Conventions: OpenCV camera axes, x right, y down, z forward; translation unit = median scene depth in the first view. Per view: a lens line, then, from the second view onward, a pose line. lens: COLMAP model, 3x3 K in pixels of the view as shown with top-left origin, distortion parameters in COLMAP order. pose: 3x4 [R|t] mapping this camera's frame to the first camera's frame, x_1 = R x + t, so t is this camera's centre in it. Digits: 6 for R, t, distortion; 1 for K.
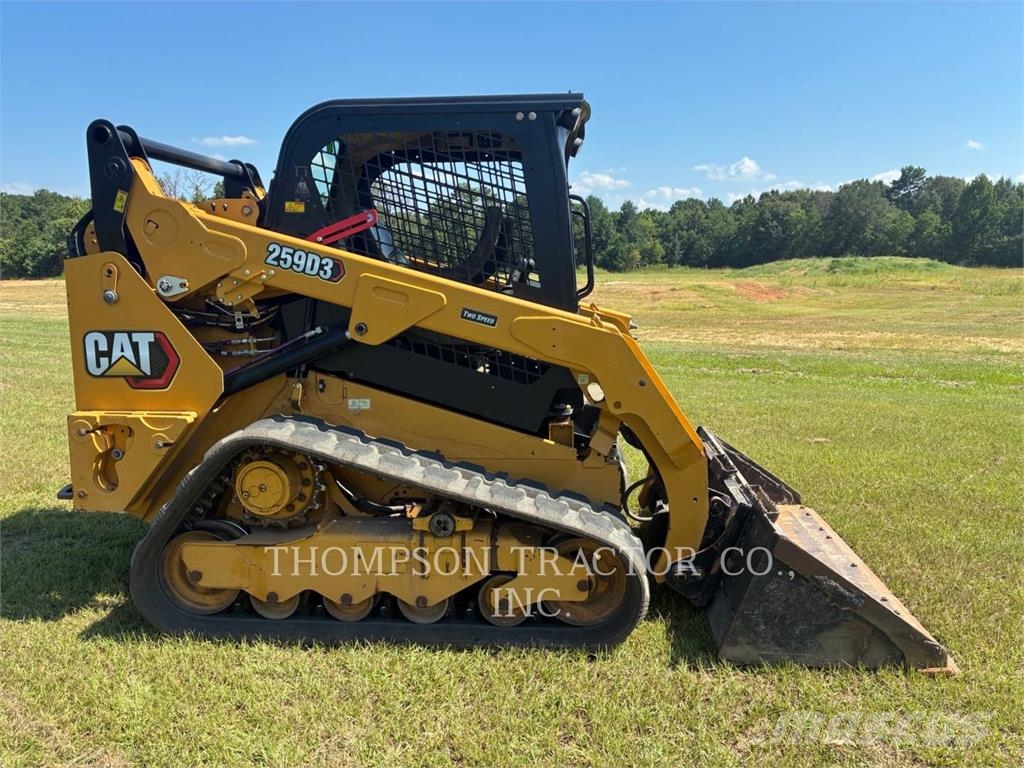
lens RADIAL K [[779.6, 0, 514.4], [0, 779.6, 369.9], [0, 0, 1]] dist [0.058236, -0.083298]
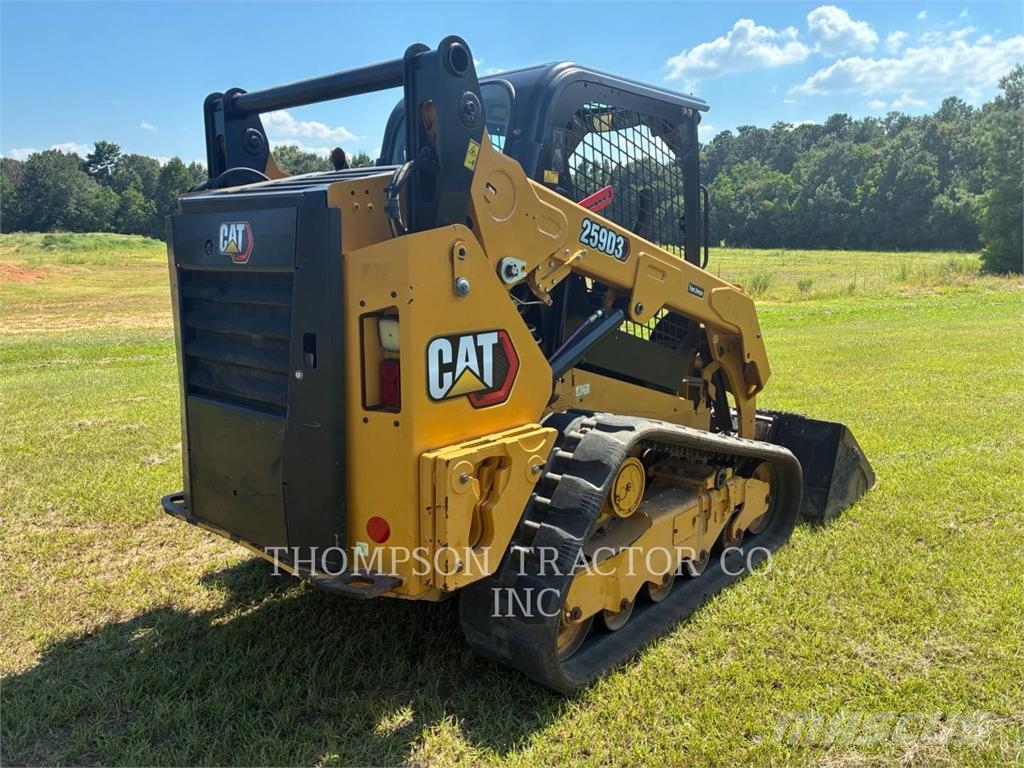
lens RADIAL K [[779.6, 0, 514.4], [0, 779.6, 369.9], [0, 0, 1]] dist [0.058236, -0.083298]
pose [[0.584290, -0.123833, 0.802041, -1.054378], [0.100603, 0.991719, 0.079829, -0.068409], [-0.805285, 0.034044, 0.591909, 0.530173]]
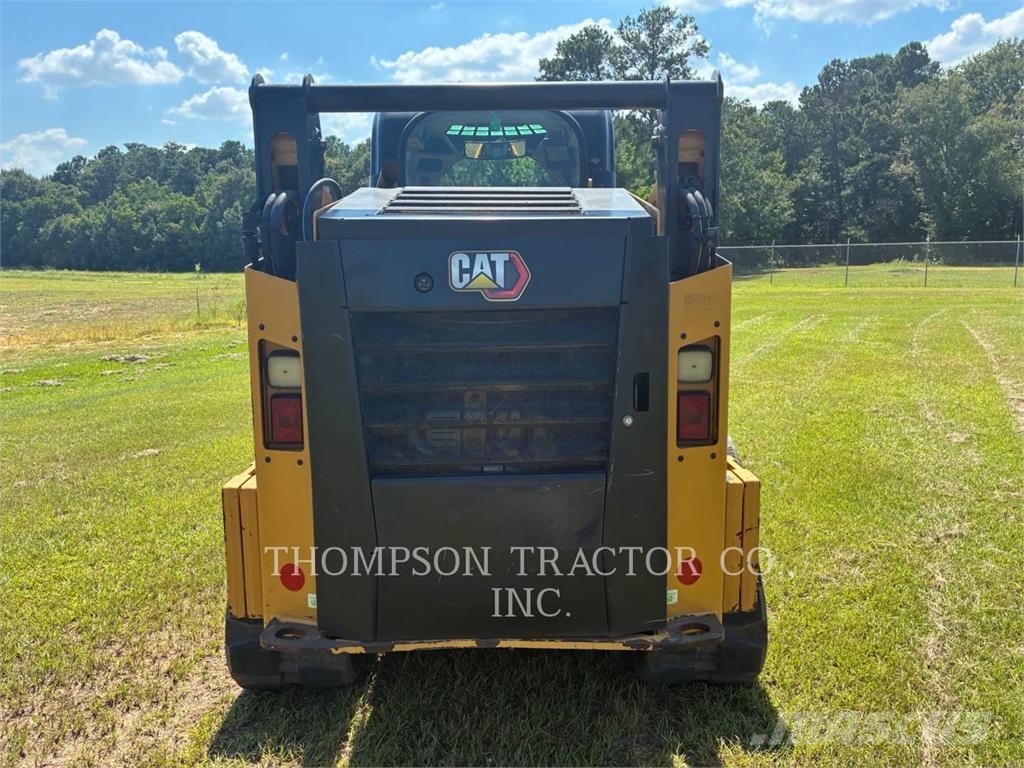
lens RADIAL K [[779.6, 0, 514.4], [0, 779.6, 369.9], [0, 0, 1]] dist [0.058236, -0.083298]
pose [[-0.103730, -0.127836, 0.986356, -1.245273], [0.138647, 0.980164, 0.141615, -0.192820], [-0.984894, 0.151445, -0.083949, 1.403969]]
